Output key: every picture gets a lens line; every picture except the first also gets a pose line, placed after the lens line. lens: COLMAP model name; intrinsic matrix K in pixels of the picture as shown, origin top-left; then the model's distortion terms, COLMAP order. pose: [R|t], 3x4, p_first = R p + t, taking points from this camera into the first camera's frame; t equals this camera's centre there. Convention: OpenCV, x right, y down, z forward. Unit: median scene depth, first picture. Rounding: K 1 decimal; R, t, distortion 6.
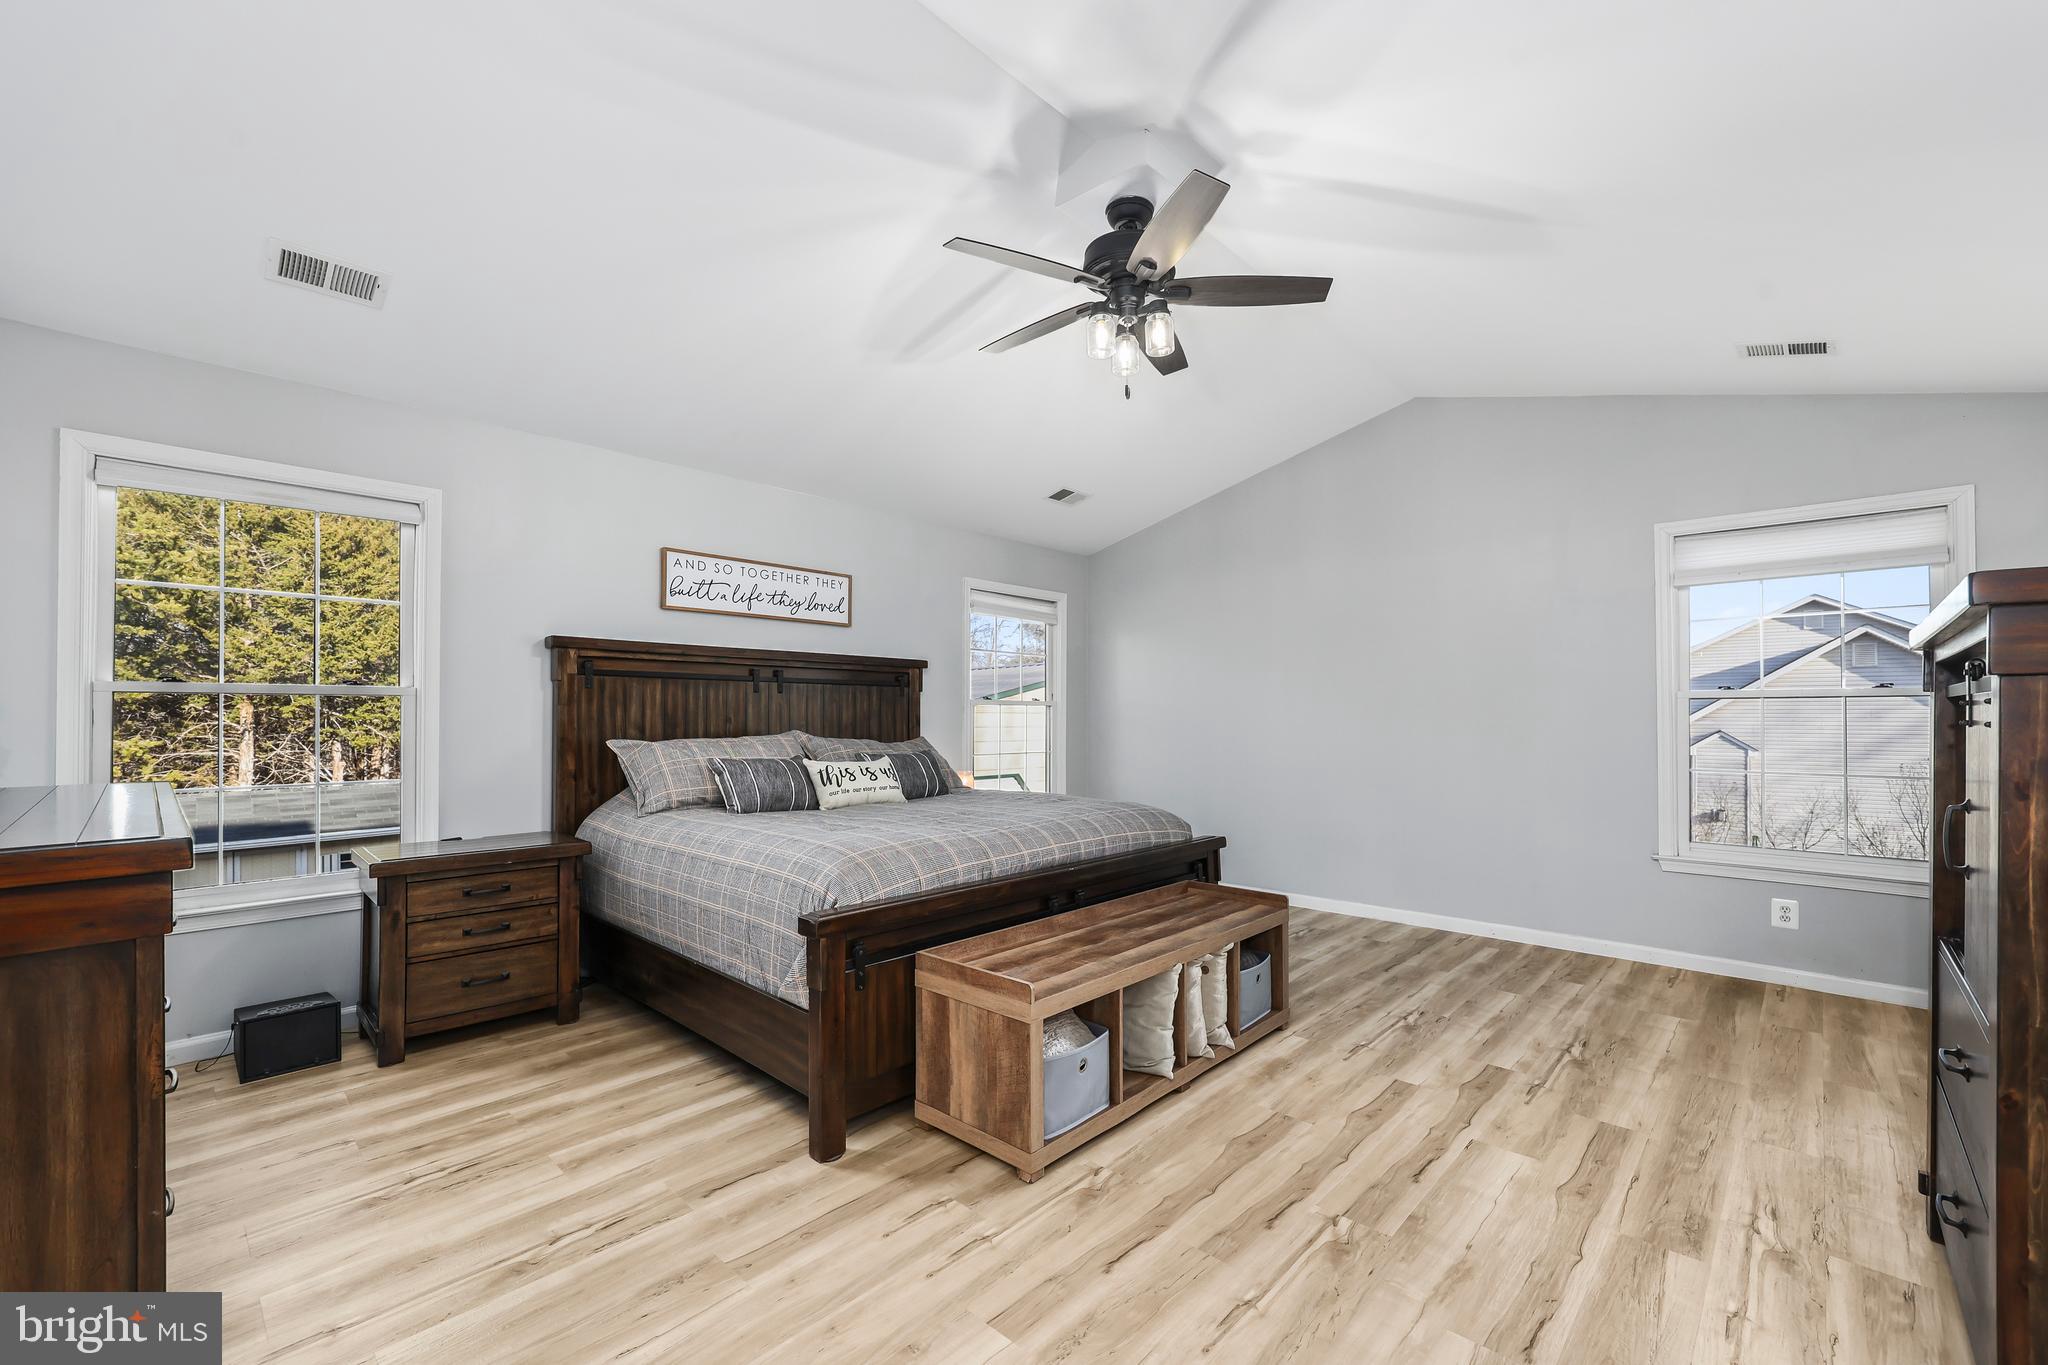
lens RADIAL K [[845.7, 0, 1023.3], [0, 845.7, 712.9], [0, 0, 1]] dist [0.000247, 0.002494]
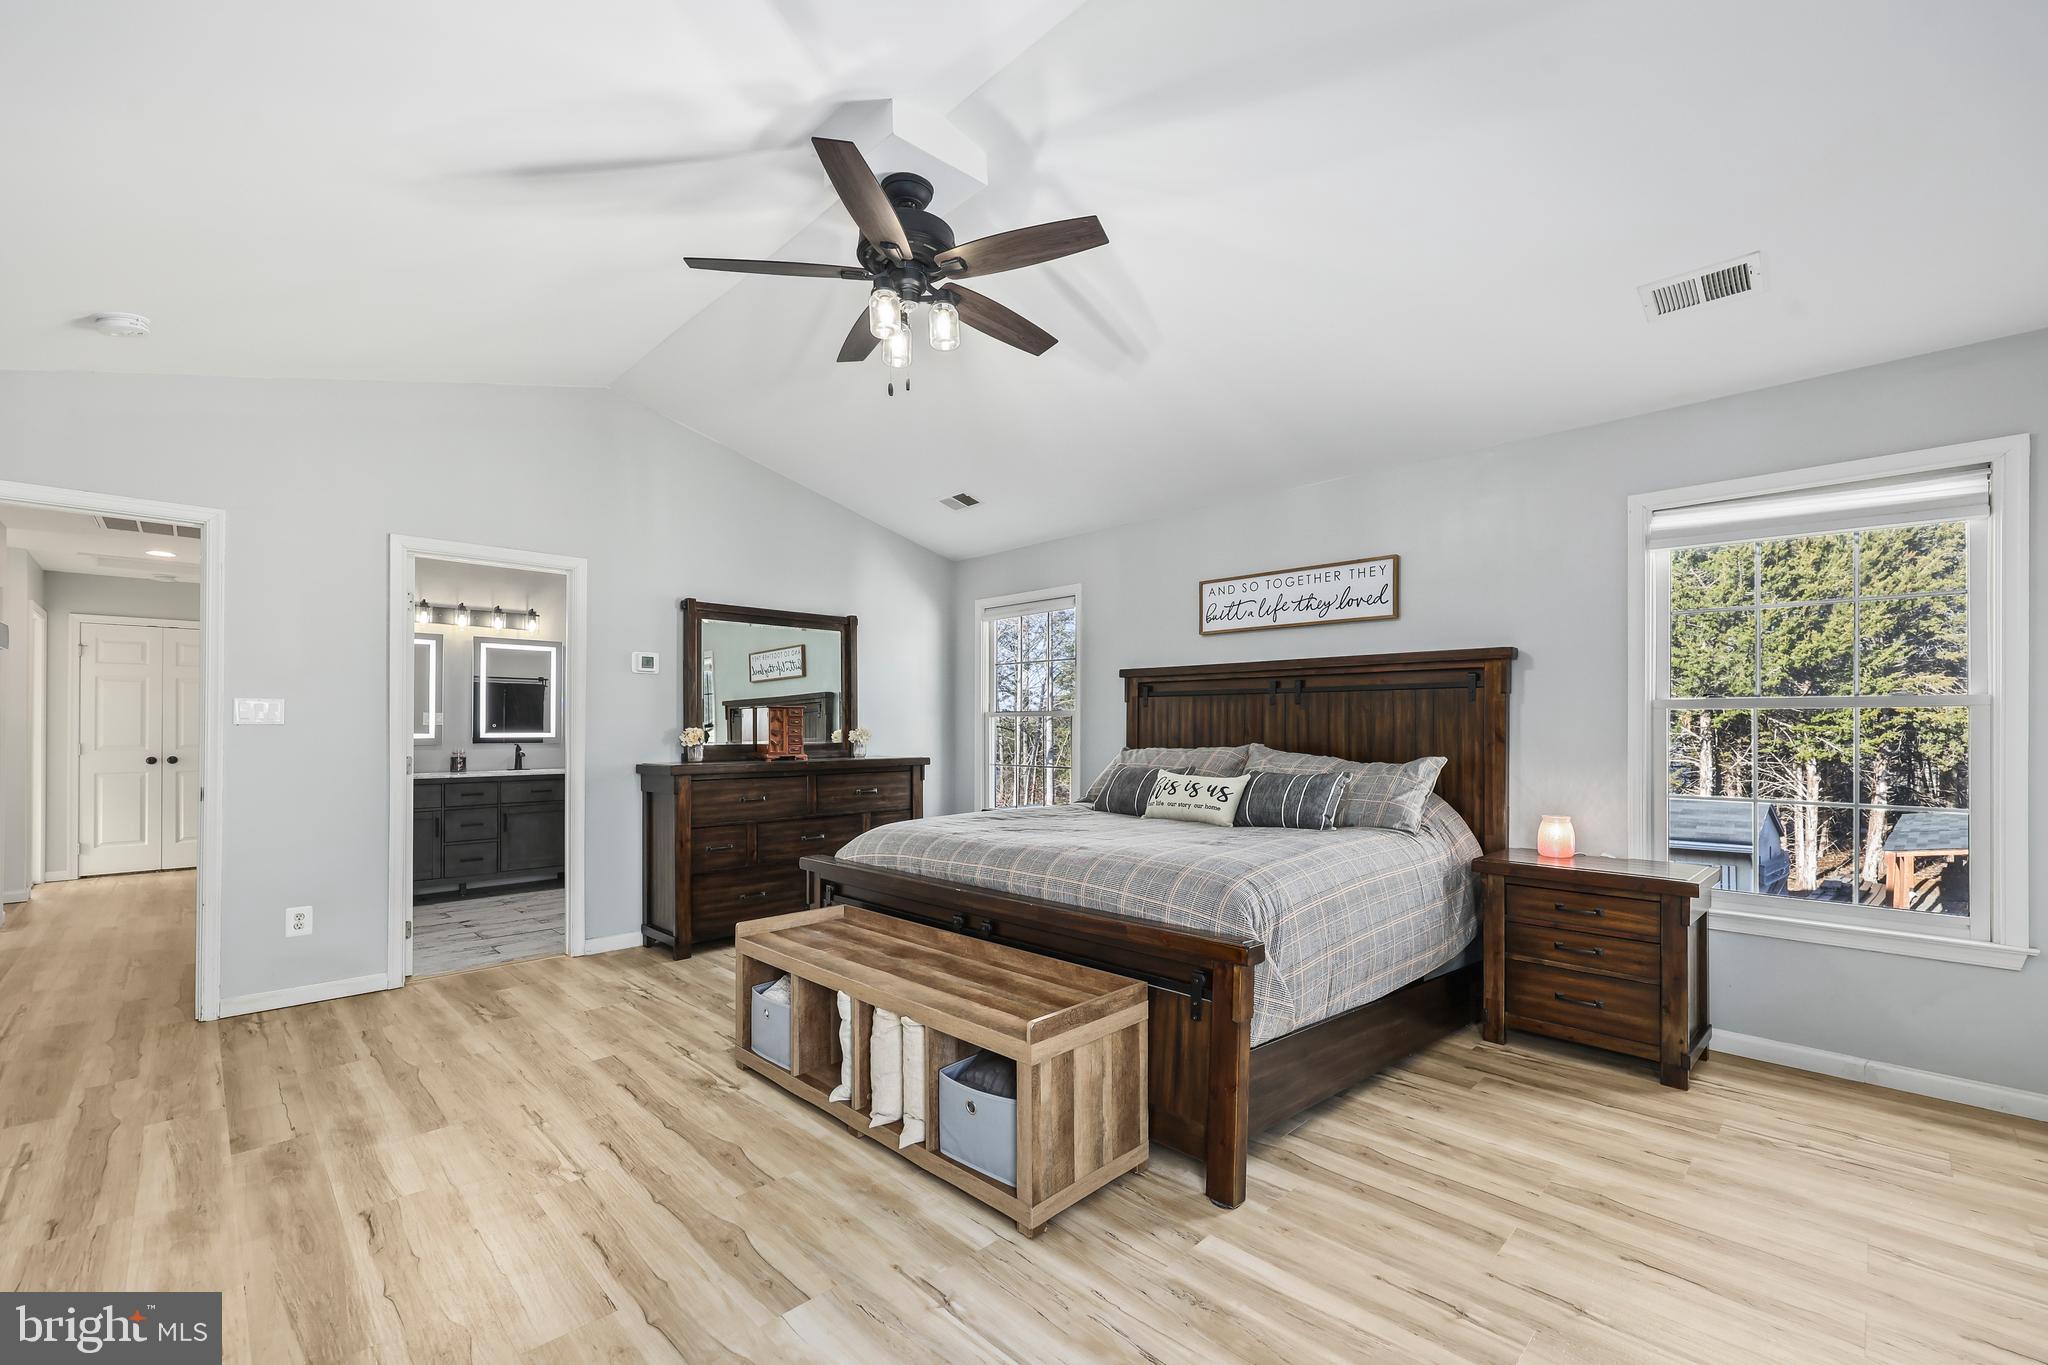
lens RADIAL K [[845.7, 0, 1029.2], [0, 845.7, 719.1], [0, 0, 1]] dist [0.000247, 0.002494]
pose [[-0.028910, -0.008995, -0.999542, 0.787987], [0.003300, 0.999953, -0.009094, 0.000709], [0.999577, -0.003562, -0.028879, 0.864561]]
